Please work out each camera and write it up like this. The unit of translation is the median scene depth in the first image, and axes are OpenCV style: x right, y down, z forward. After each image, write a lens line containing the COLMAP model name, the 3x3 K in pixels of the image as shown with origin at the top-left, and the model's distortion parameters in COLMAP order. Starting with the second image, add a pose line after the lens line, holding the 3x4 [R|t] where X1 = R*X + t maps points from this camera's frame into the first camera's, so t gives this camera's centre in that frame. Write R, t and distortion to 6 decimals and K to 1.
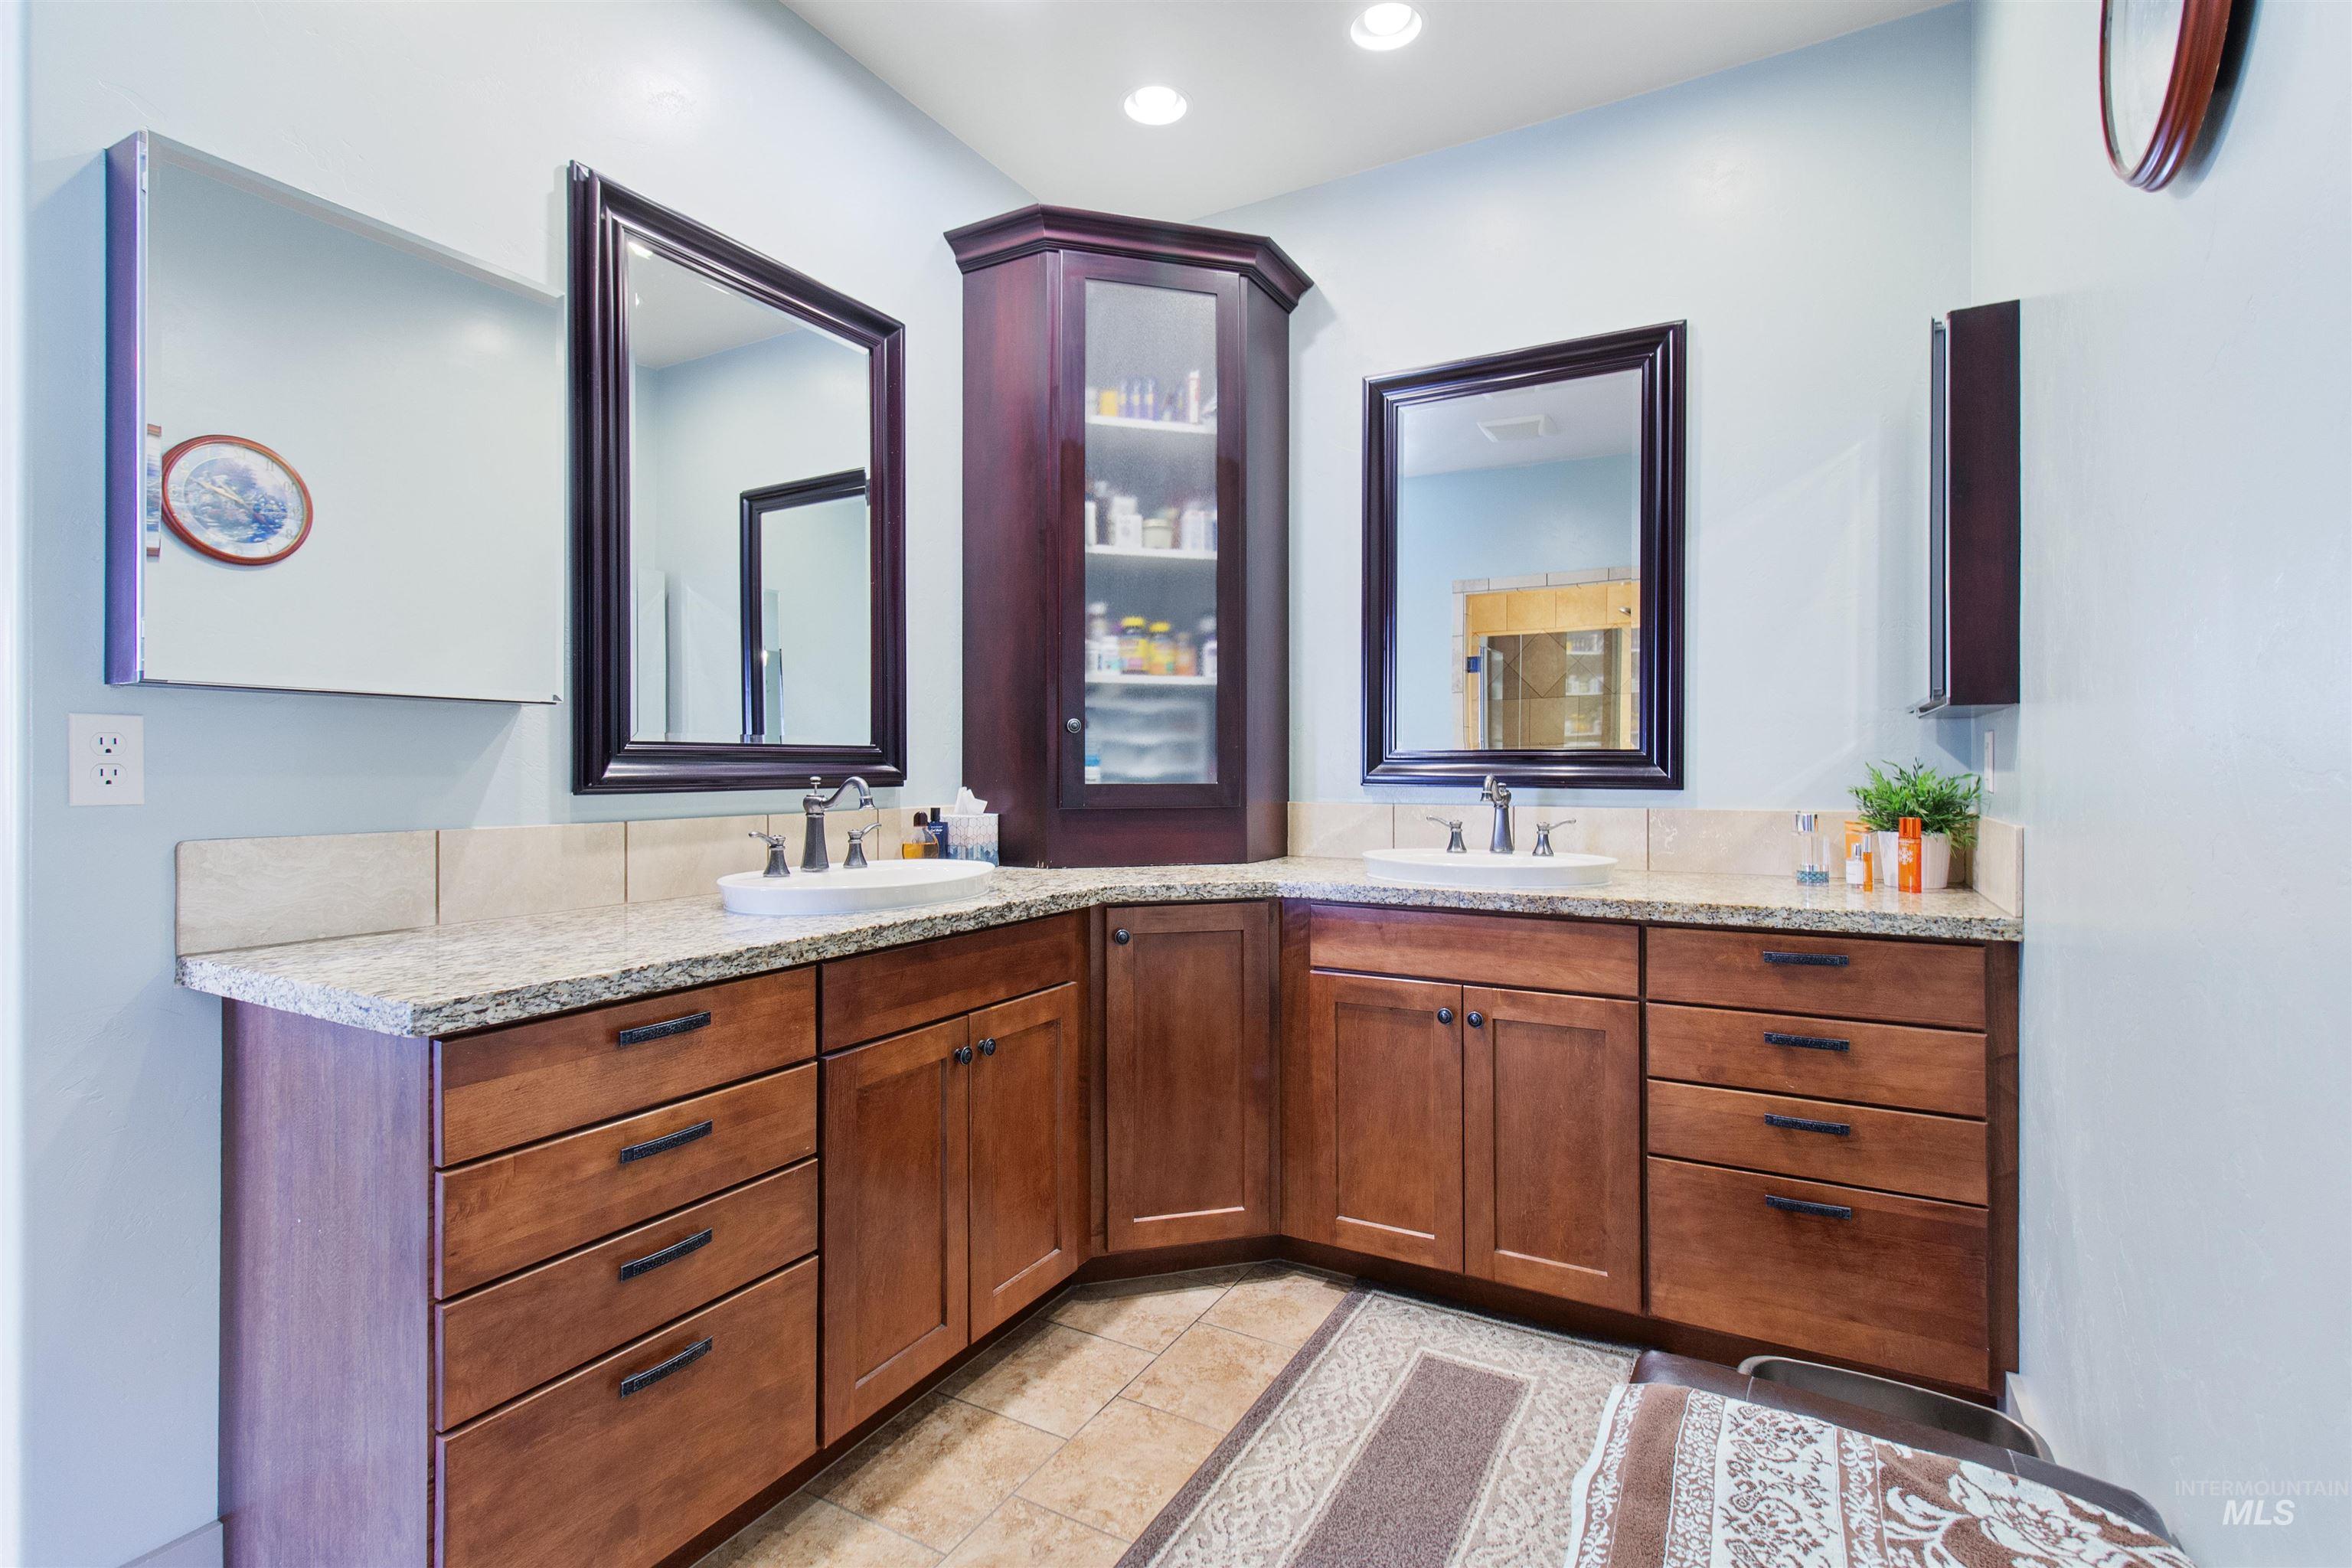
lens RADIAL K [[1087.8, 0, 1184.5], [0, 1087.8, 764.1], [0, 0, 1]] dist [0.000024, 0.001027]
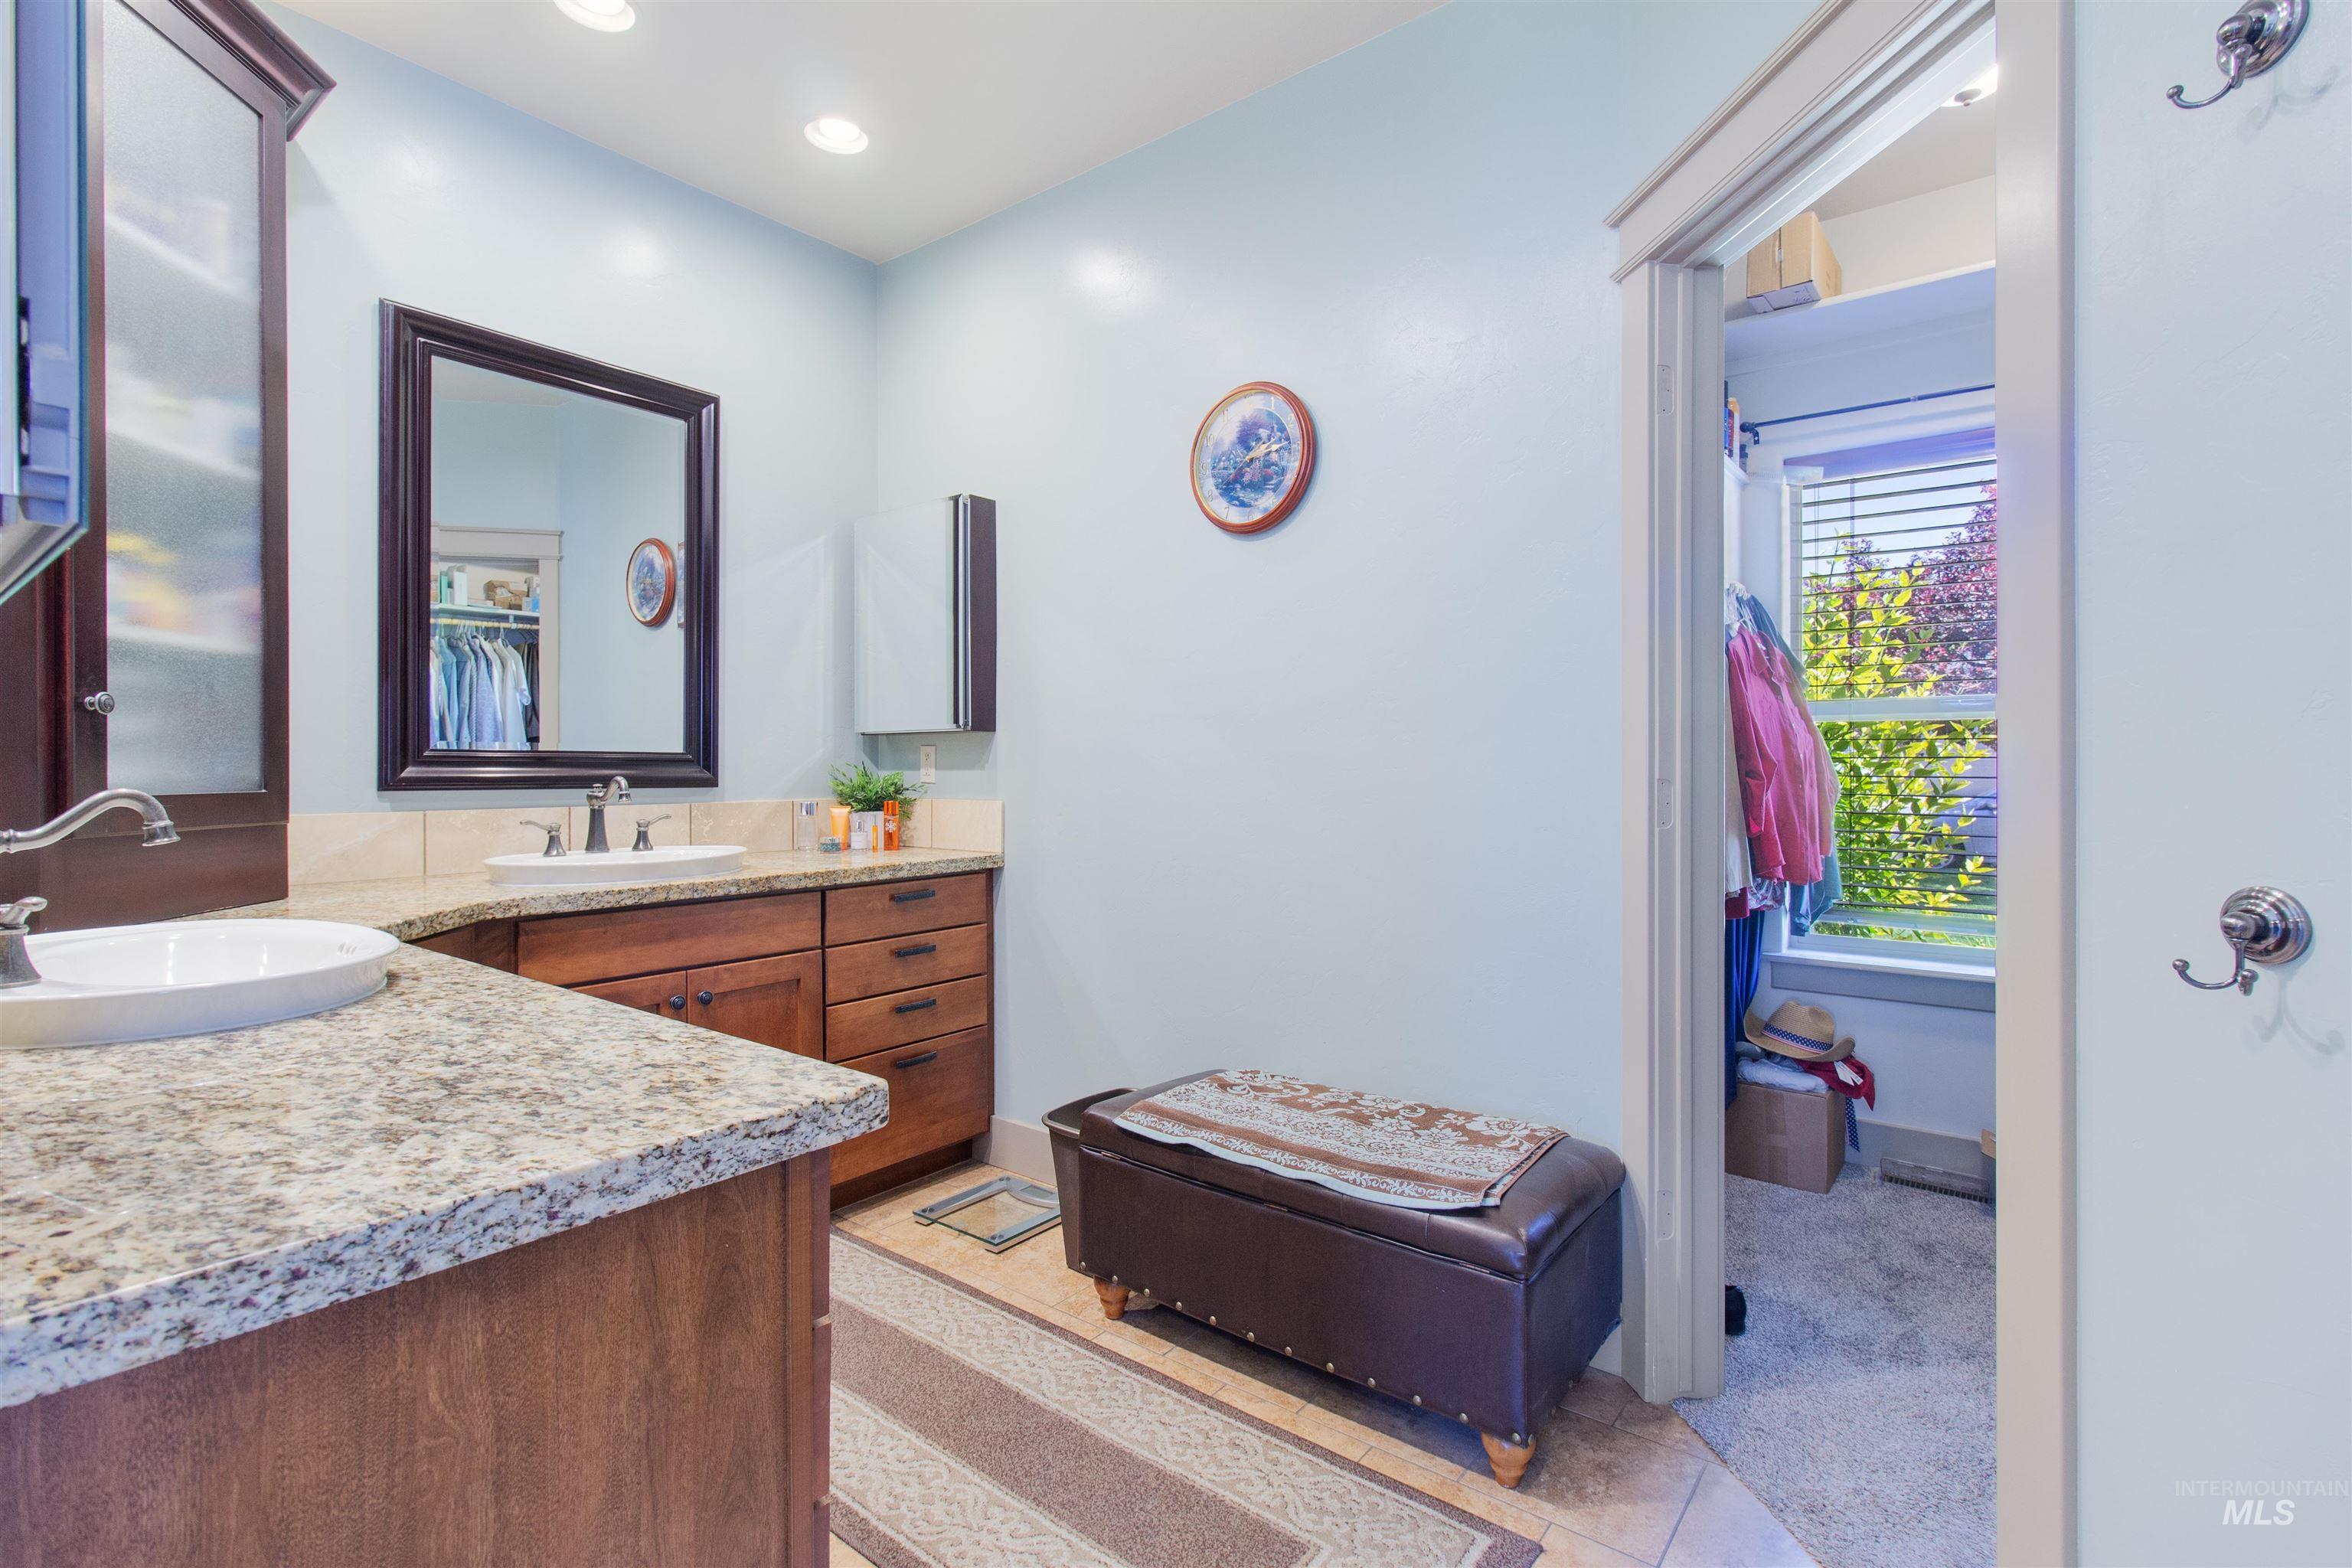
lens RADIAL K [[1087.8, 0, 1179.2], [0, 1087.8, 782.1], [0, 0, 1]] dist [0.000024, 0.001027]
pose [[0.162906, -0.017123, 0.986493, -0.761414], [-0.003903, 0.999830, 0.017999, -0.006274], [-0.986634, -0.006783, 0.162812, 0.352540]]
